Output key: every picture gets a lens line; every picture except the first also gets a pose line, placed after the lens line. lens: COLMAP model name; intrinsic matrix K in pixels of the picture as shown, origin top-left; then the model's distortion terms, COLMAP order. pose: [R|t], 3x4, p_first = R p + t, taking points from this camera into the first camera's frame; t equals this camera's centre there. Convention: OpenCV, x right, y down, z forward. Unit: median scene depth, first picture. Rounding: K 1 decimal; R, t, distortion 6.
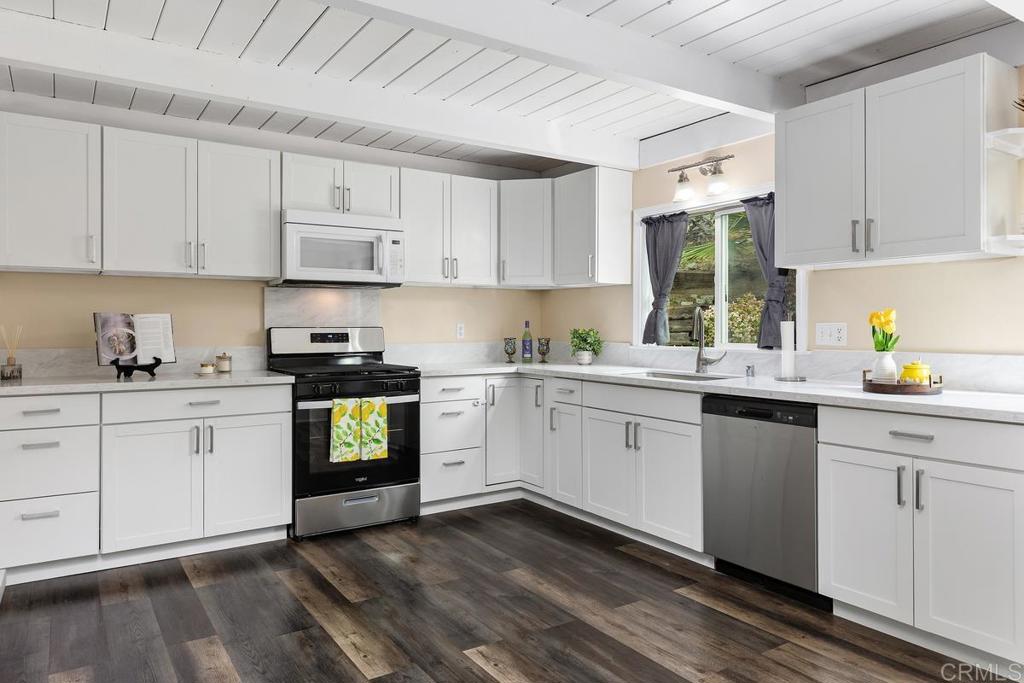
lens RADIAL K [[686.0, 0, 511.6], [0, 686.0, 322.0], [0, 0, 1]] dist [0.006473, -0.002179]
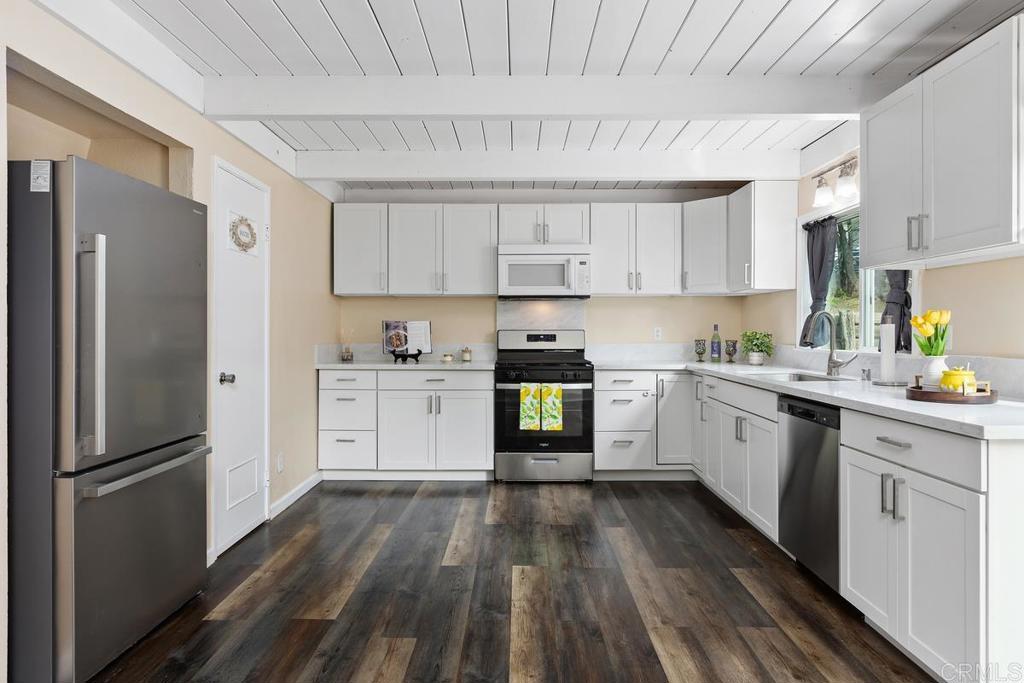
lens RADIAL K [[601.9, 0, 509.8], [0, 601.9, 327.7], [0, 0, 1]] dist [-0.002397, 0.000551]
pose [[0.827473, -0.001451, -0.561503, 0.377274], [0.002700, 0.999995, 0.001394, 0.001332], [0.561499, -0.002670, 0.827473, 0.002222]]
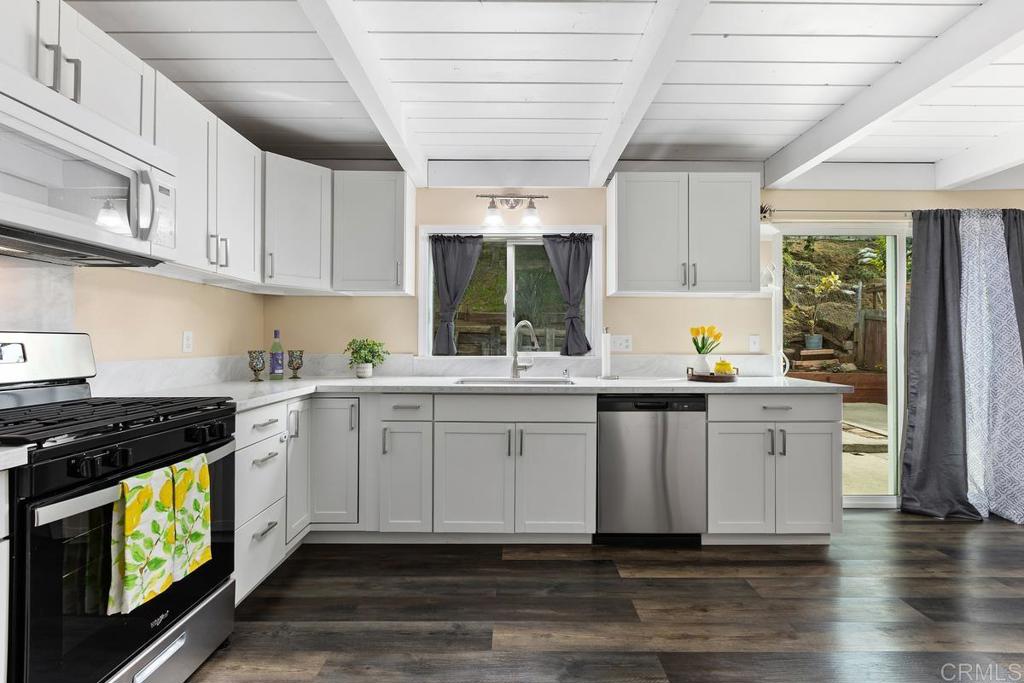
lens RADIAL K [[455.9, 0, 512.9], [0, 455.9, 339.1], [0, 0, 1]] dist [0.001107, -0.000077]
pose [[0.549099, 0.008861, 0.835710, -0.363747], [-0.006753, 0.999958, -0.006165, 0.013883], [-0.835730, -0.002258, 0.549136, 0.579074]]
